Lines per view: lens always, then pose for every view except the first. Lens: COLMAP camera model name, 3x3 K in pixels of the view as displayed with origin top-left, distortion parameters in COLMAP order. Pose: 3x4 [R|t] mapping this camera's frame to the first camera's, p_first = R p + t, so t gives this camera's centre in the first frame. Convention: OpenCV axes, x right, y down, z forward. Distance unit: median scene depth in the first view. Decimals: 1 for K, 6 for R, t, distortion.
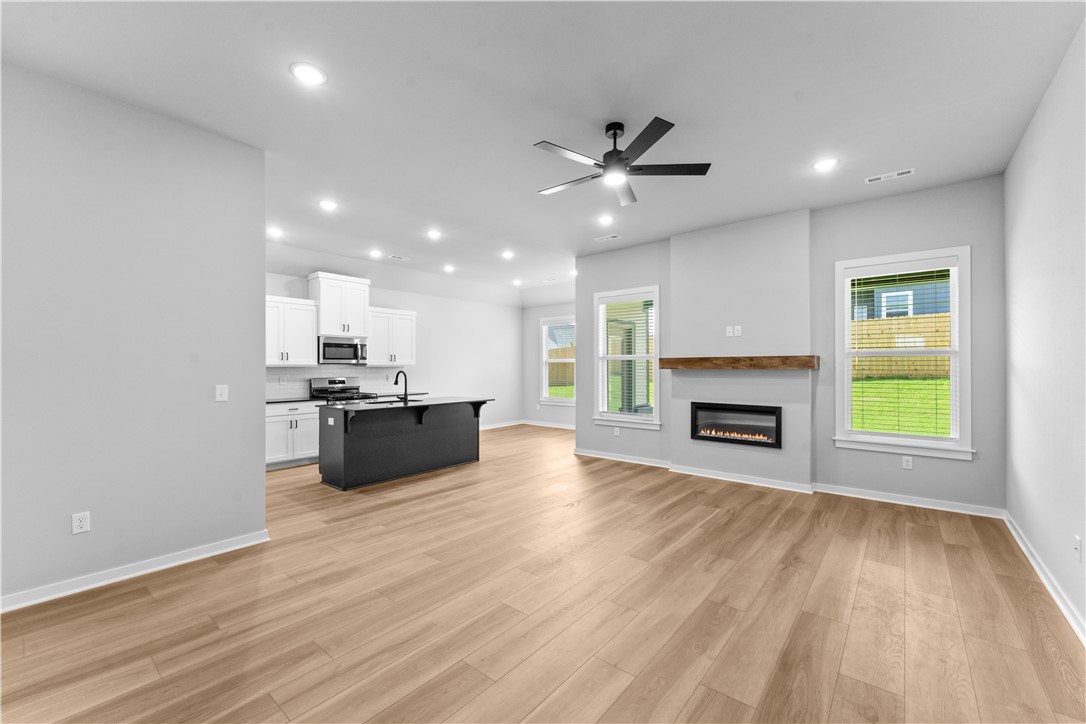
lens RADIAL K [[440.9, 0, 543.6], [0, 440.9, 364.5], [0, 0, 1]] dist [-0.000267, -0.000174]
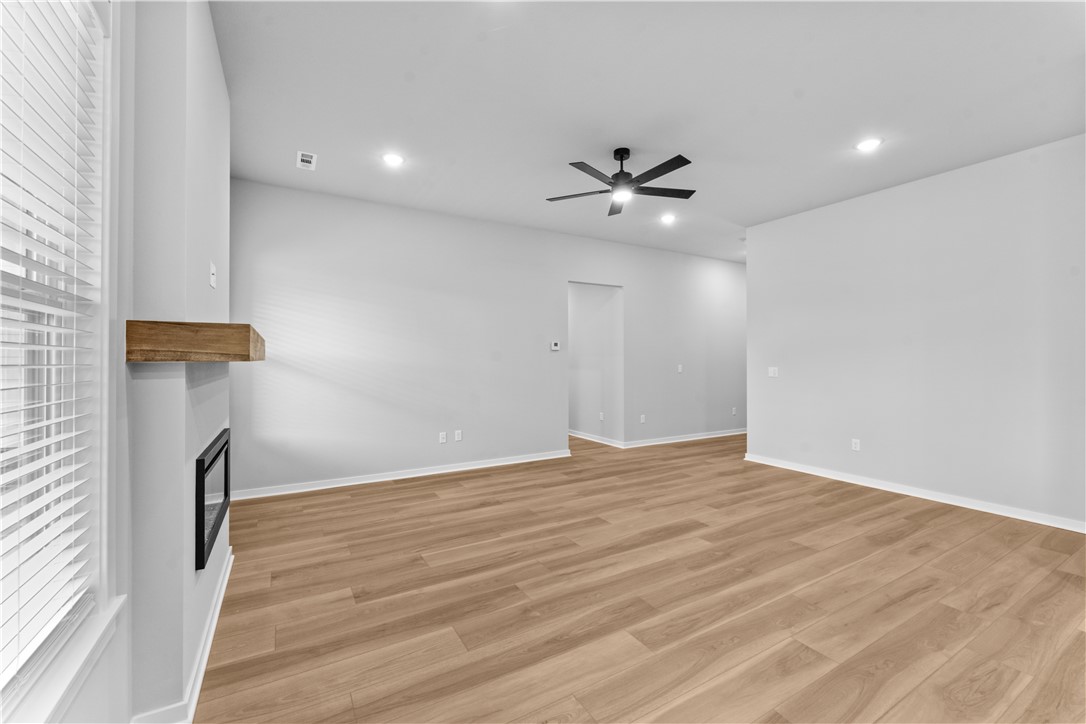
lens RADIAL K [[444.5, 0, 539.0], [0, 444.5, 358.0], [0, 0, 1]] dist [-0.001401, -0.000417]
pose [[-0.936732, 0.003752, 0.350029, -0.023284], [0.000633, 0.999959, -0.009025, 0.010558], [-0.350048, -0.008232, -0.936696, 1.192443]]
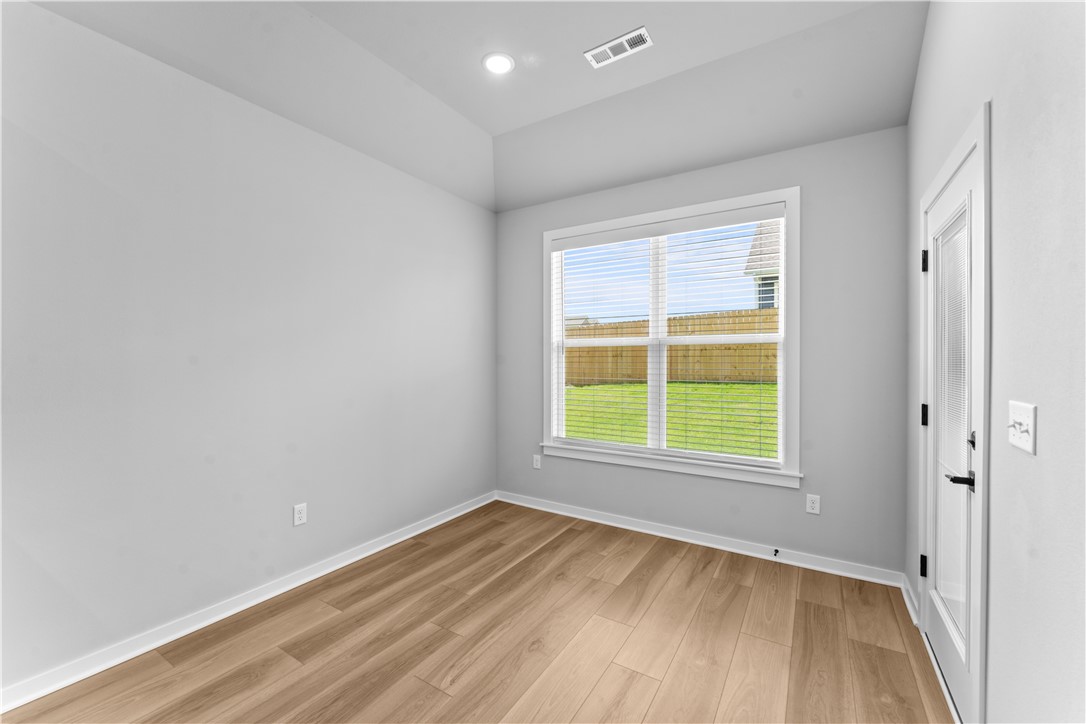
lens RADIAL K [[440.9, 0, 543.6], [0, 440.9, 364.5], [0, 0, 1]] dist [-0.000267, -0.000174]
pose [[0.990942, 0.002660, 0.134262, -0.106154], [-0.004428, 0.999907, 0.012866, 0.010037], [-0.134215, -0.013344, 0.990862, 1.090821]]
